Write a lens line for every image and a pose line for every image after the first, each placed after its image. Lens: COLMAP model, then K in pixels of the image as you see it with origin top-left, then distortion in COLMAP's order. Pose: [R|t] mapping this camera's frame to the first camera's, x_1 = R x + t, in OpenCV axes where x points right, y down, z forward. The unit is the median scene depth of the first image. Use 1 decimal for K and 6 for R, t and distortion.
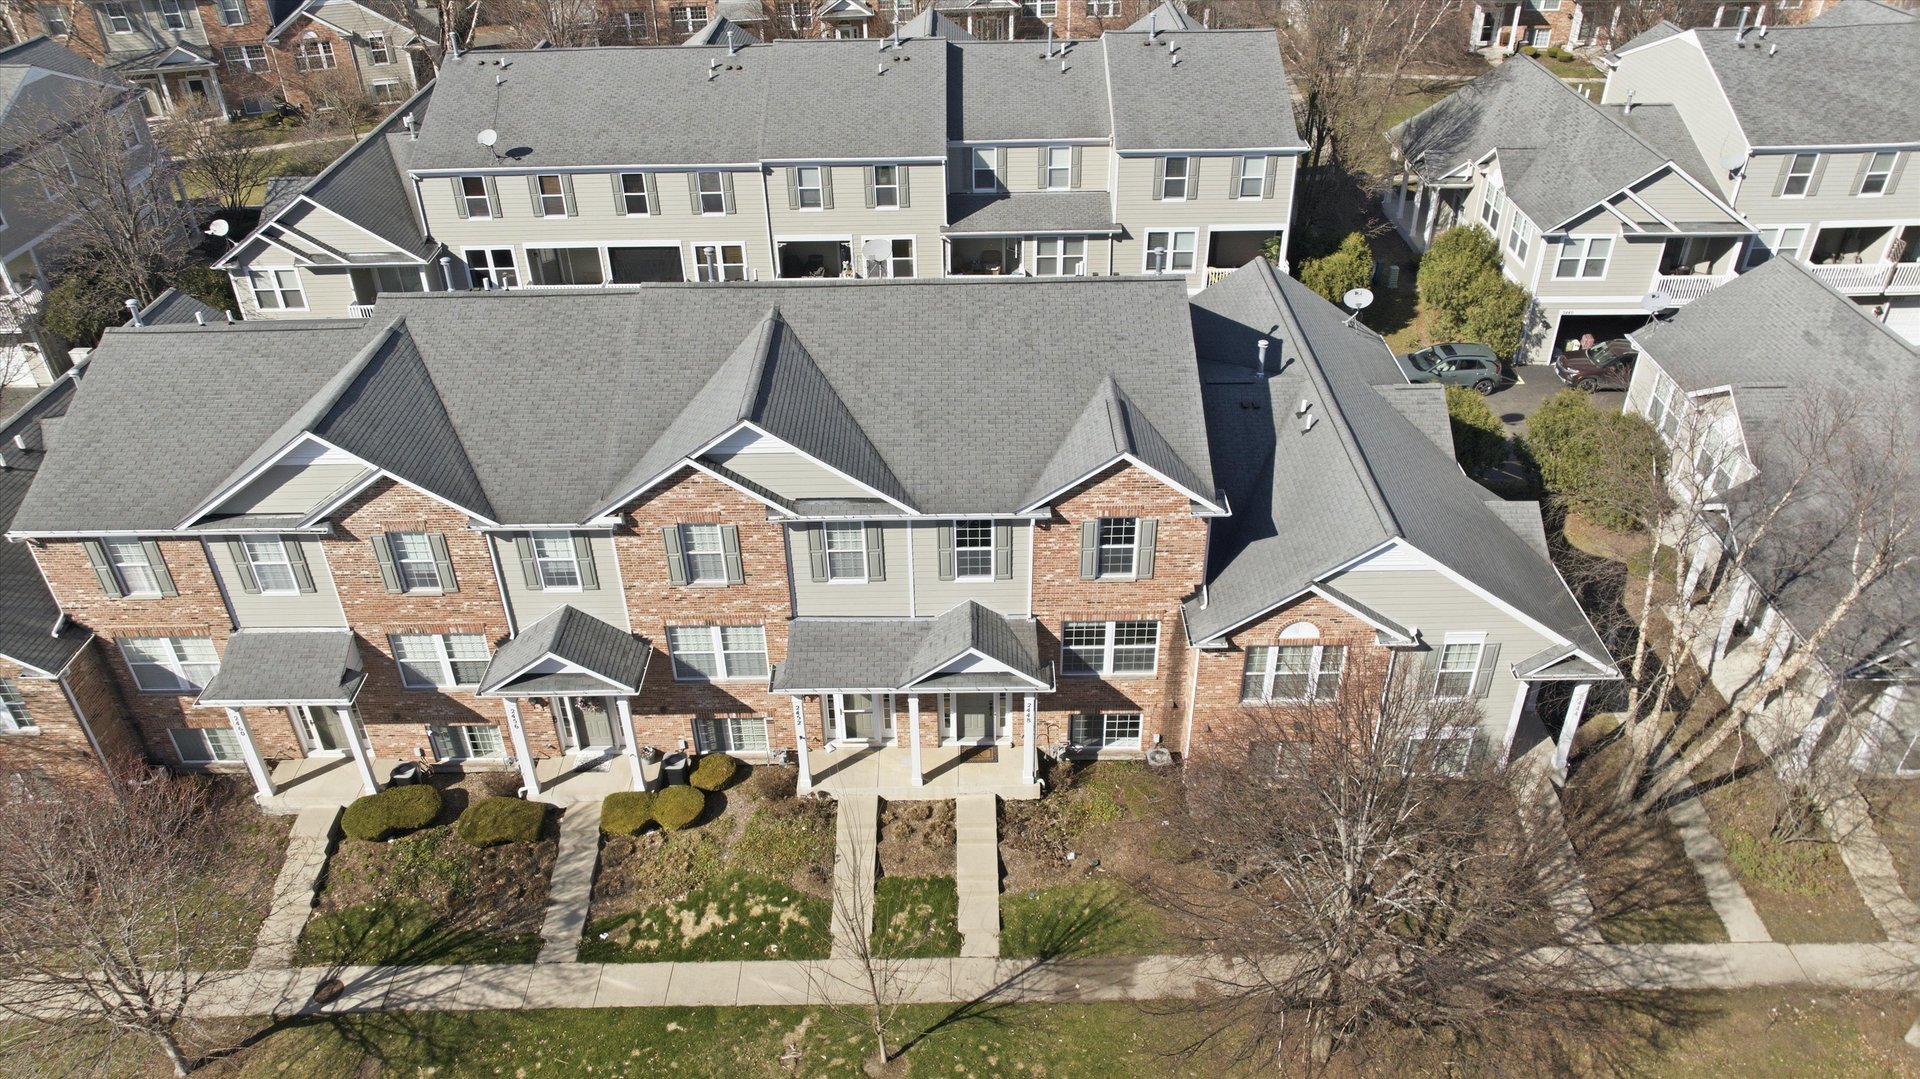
lens RADIAL K [[1345.3, 0, 960.0], [0, 1345.3, 539.5], [0, 0, 1]] dist [-0.045484, 0.044093]
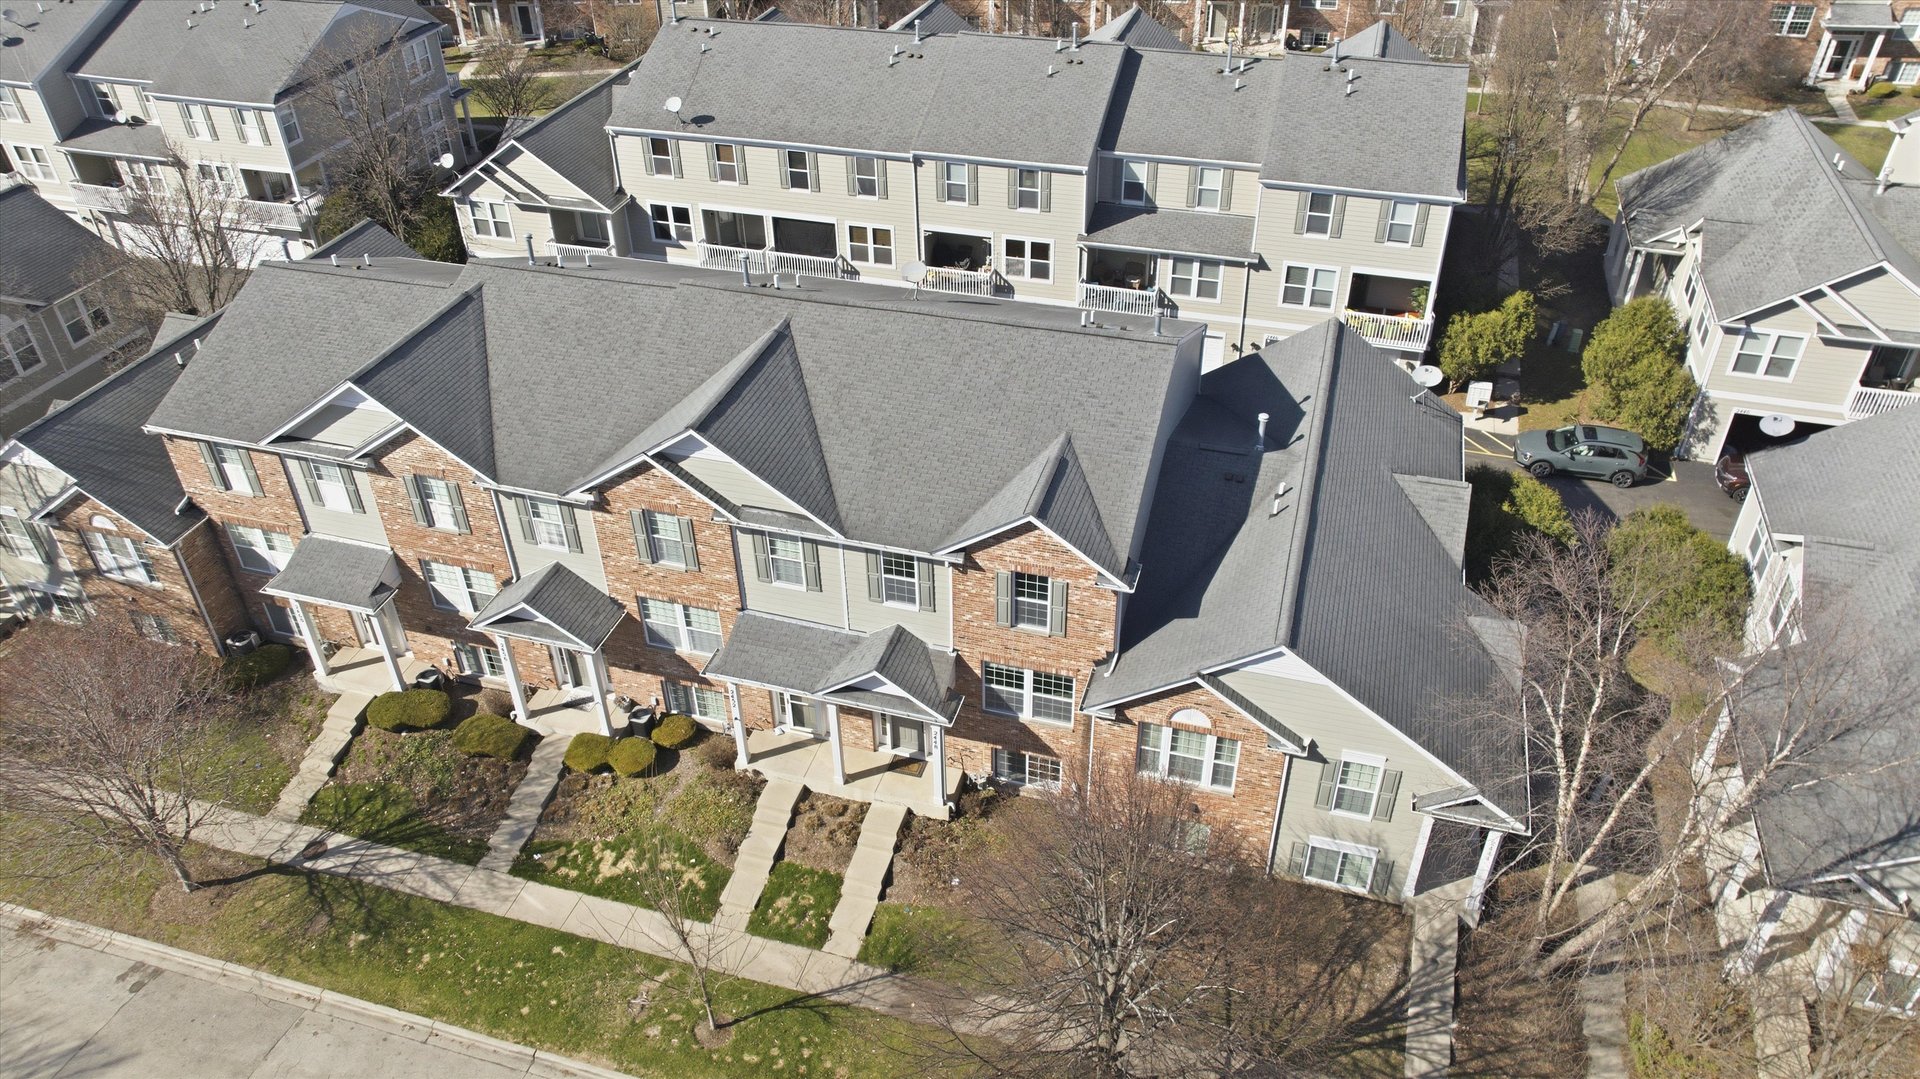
lens RADIAL K [[1345.3, 0, 960.0], [0, 1345.3, 539.5], [0, 0, 1]] dist [-0.045484, 0.044093]
pose [[0.957850, 0.170407, -0.231269, 0.278836], [-0.160192, 0.985112, 0.062396, -0.091187], [0.238458, -0.022718, 0.970887, -0.007133]]
